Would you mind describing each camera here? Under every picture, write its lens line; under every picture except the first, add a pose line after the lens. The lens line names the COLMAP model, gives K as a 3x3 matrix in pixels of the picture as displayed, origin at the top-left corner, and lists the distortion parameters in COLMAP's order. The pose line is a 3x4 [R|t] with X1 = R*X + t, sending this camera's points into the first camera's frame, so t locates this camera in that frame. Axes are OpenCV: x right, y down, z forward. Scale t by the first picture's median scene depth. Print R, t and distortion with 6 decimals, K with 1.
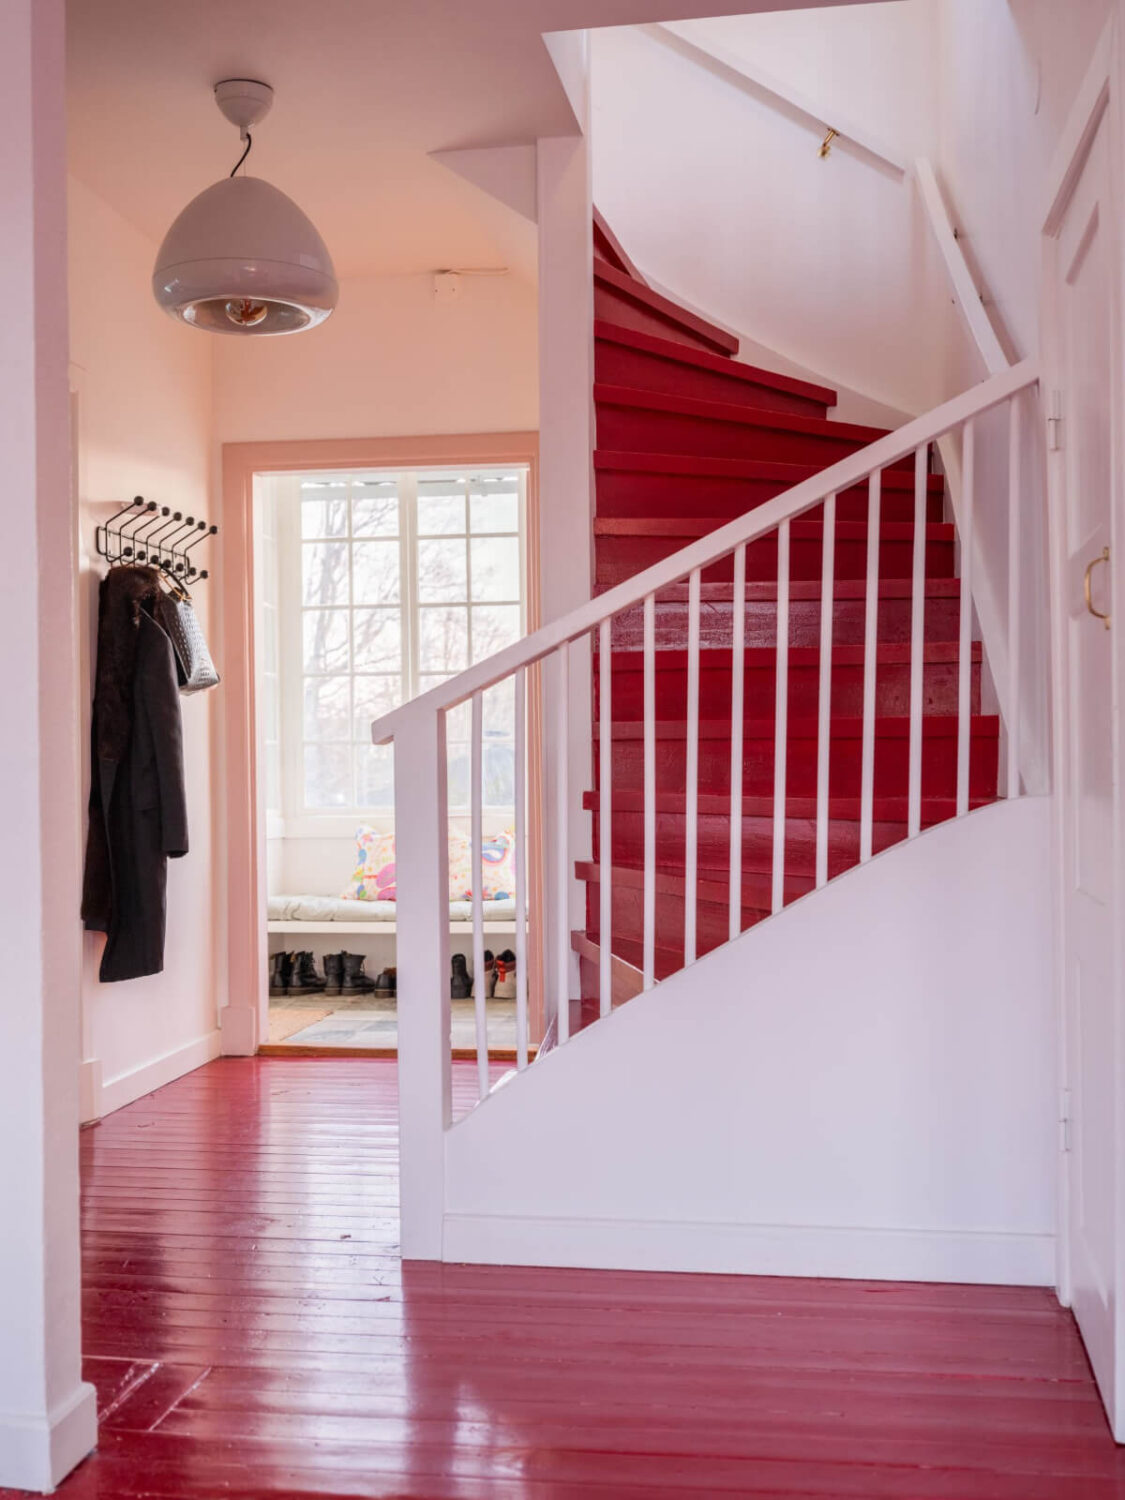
lens RADIAL K [[1418.2, 0, 562.5], [0, 1418.2, 750.0], [0, 0, 1]] dist [0.075597, 0.036648]
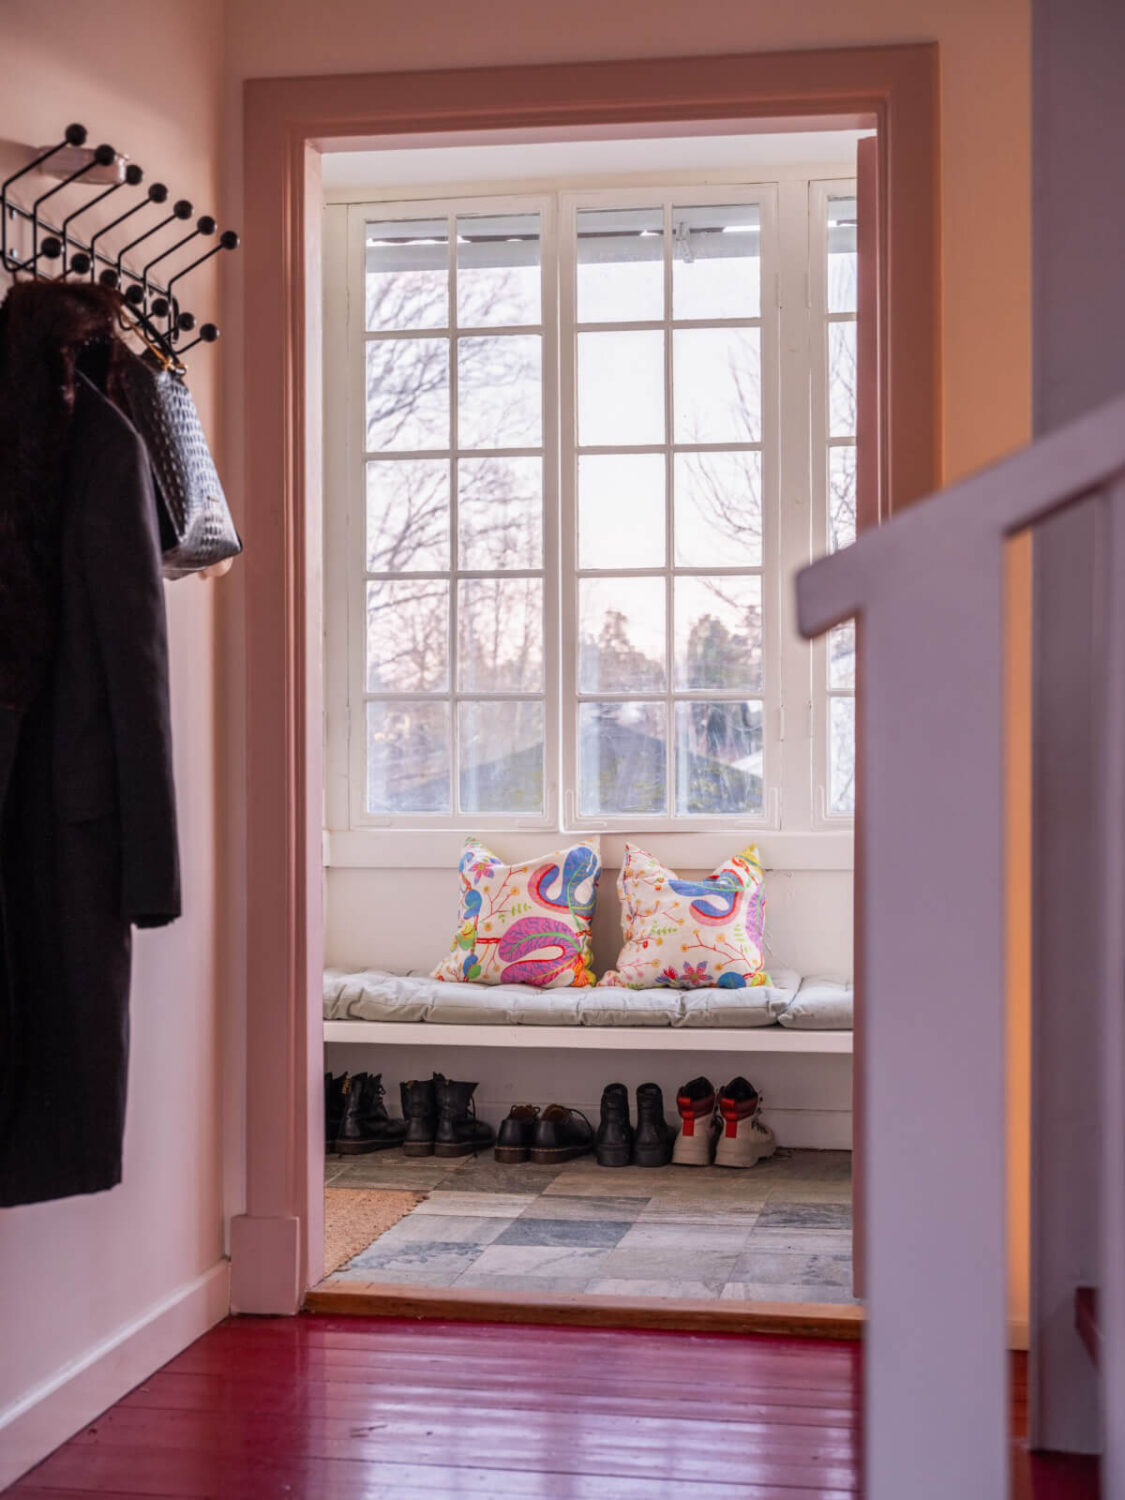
lens RADIAL K [[1619.7, 0, 562.3], [0, 1619.7, 752.1], [0, 0, 1]] dist [0.029764, 0.021927]
pose [[0.999922, 0.011173, 0.005496, -0.112469], [-0.011209, 0.999916, 0.006485, 0.012133], [-0.005423, -0.006546, 0.999964, 0.379173]]
